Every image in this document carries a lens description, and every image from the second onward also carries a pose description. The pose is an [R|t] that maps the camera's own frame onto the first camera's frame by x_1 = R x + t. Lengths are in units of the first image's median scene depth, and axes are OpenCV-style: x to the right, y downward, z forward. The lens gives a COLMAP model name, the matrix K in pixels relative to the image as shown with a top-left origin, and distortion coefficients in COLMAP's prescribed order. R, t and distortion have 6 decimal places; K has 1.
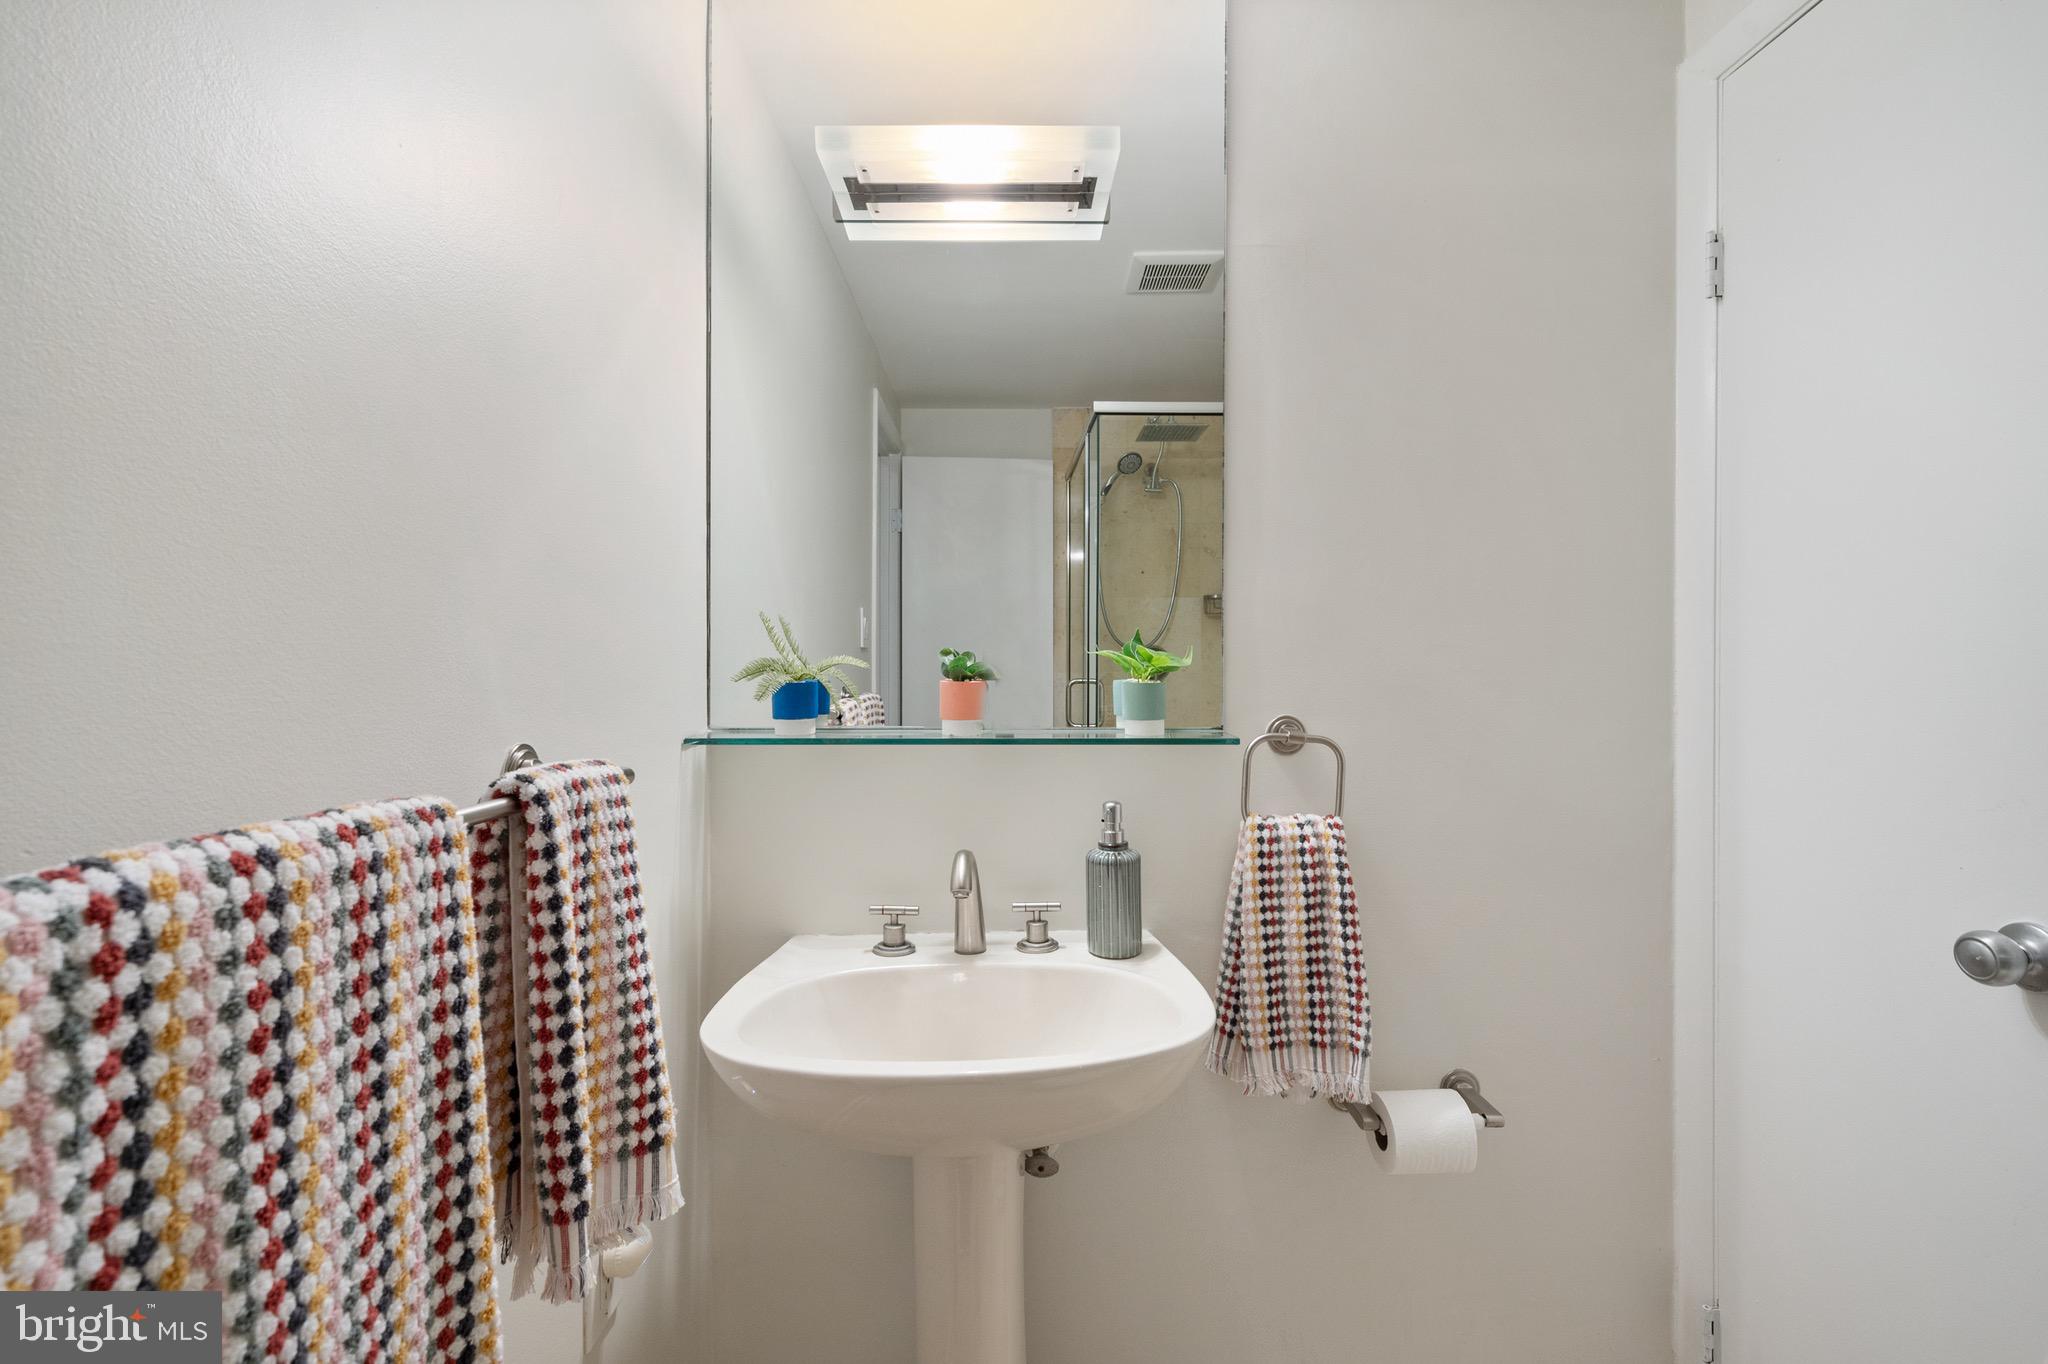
lens RADIAL K [[882.6, 0, 1029.4], [0, 882.6, 669.9], [0, 0, 1]] dist [-0.000271, -0.000027]
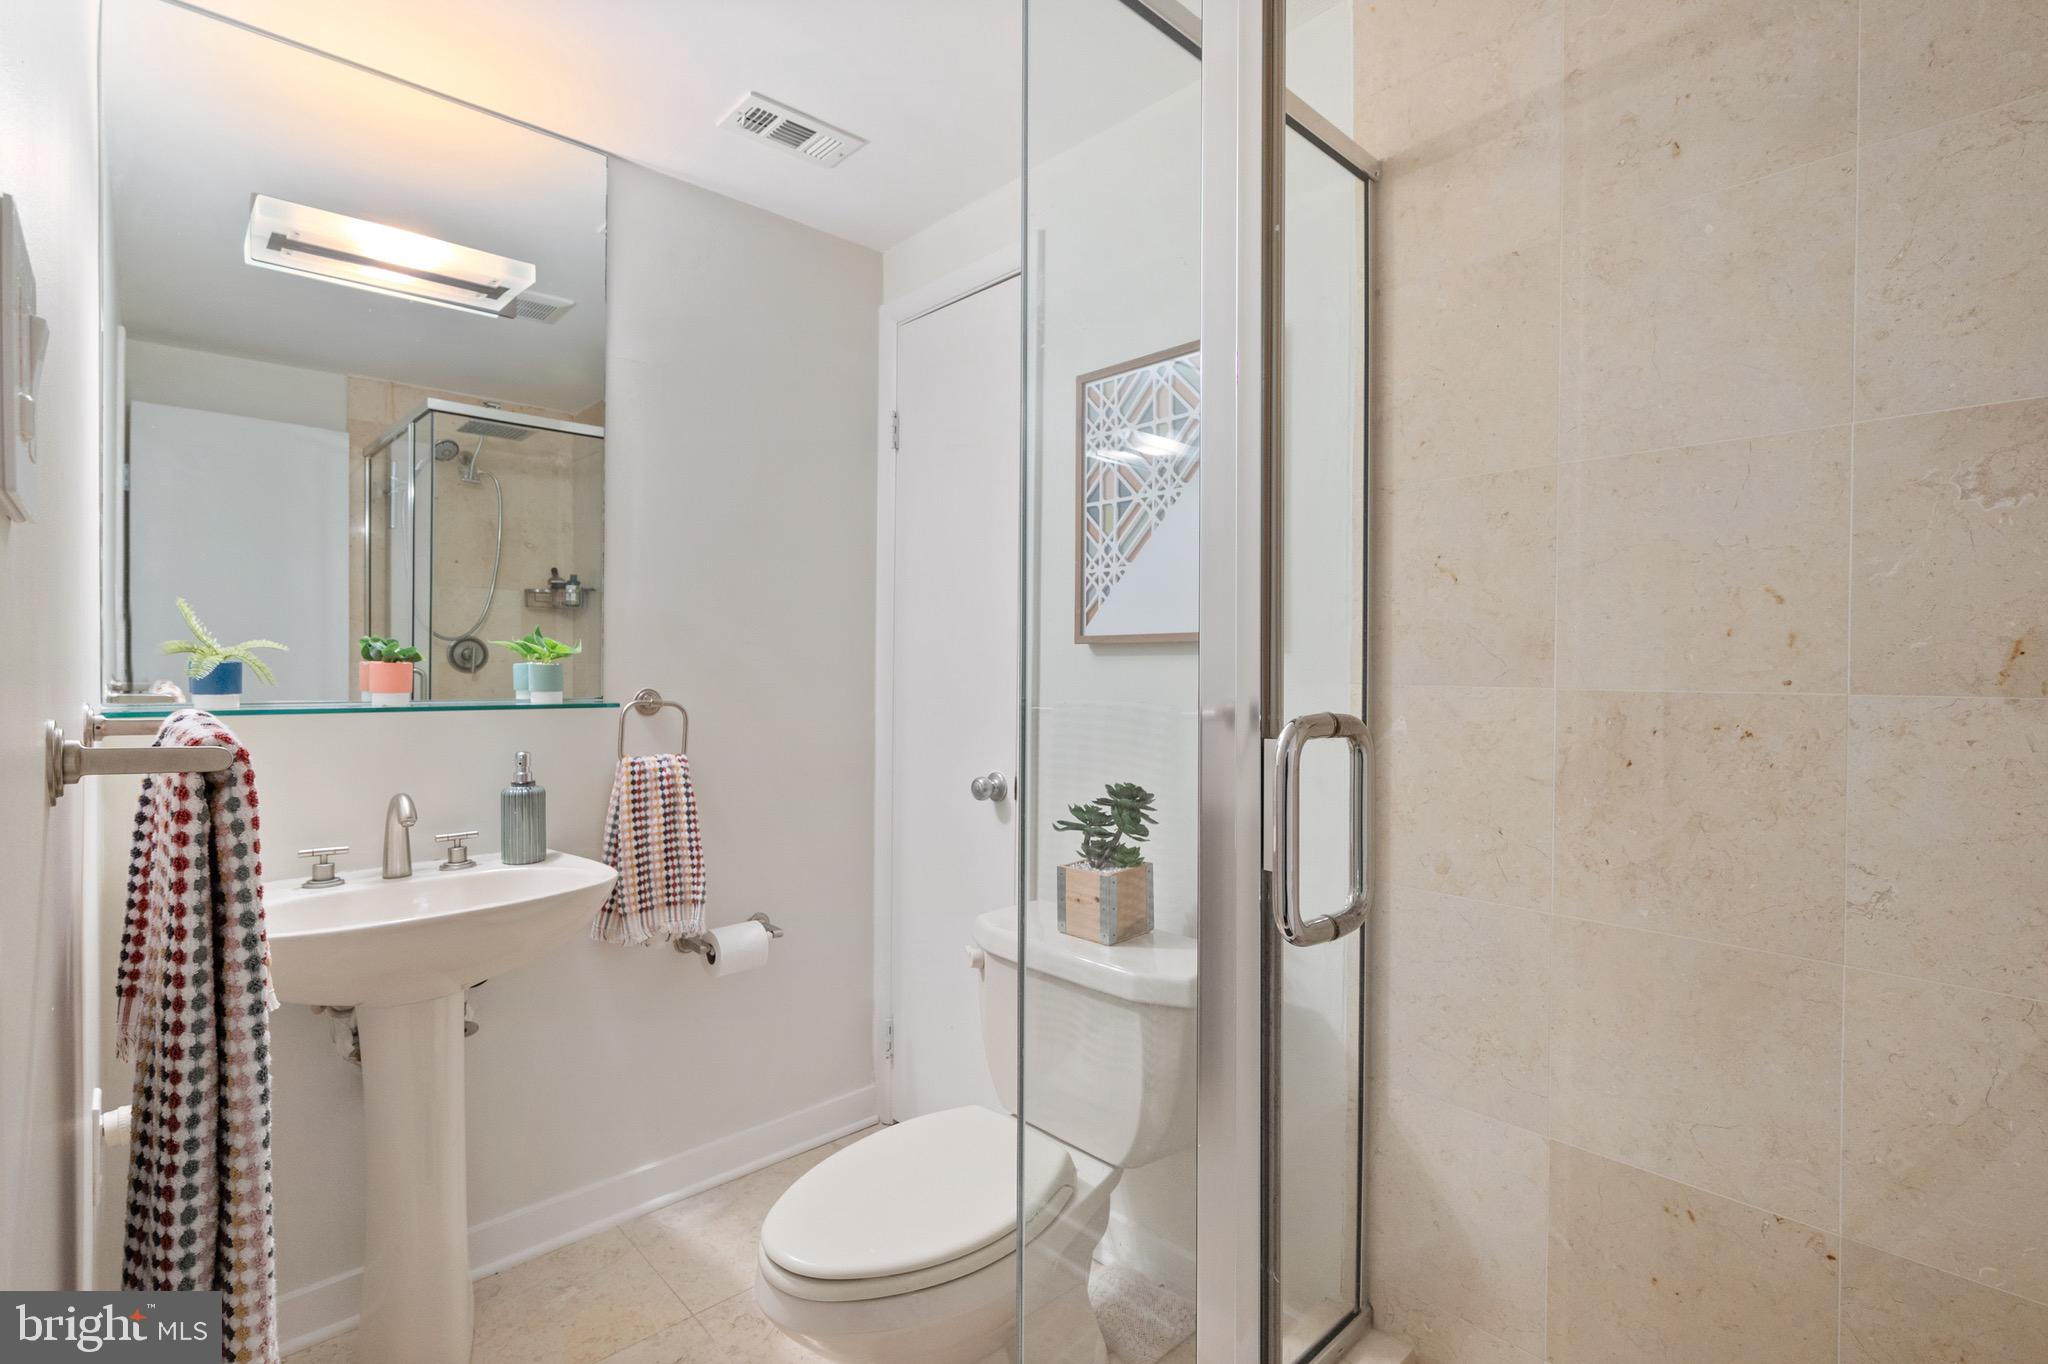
lens RADIAL K [[987.9, 0, 1028.0], [0, 987.9, 672.0], [0, 0, 1]] dist [0.003586, -0.000581]
pose [[0.748092, 0.002603, 0.663589, -0.338513], [-0.005498, 0.999982, 0.002276, 0.018379], [-0.663572, -0.005351, 0.748094, -0.666275]]
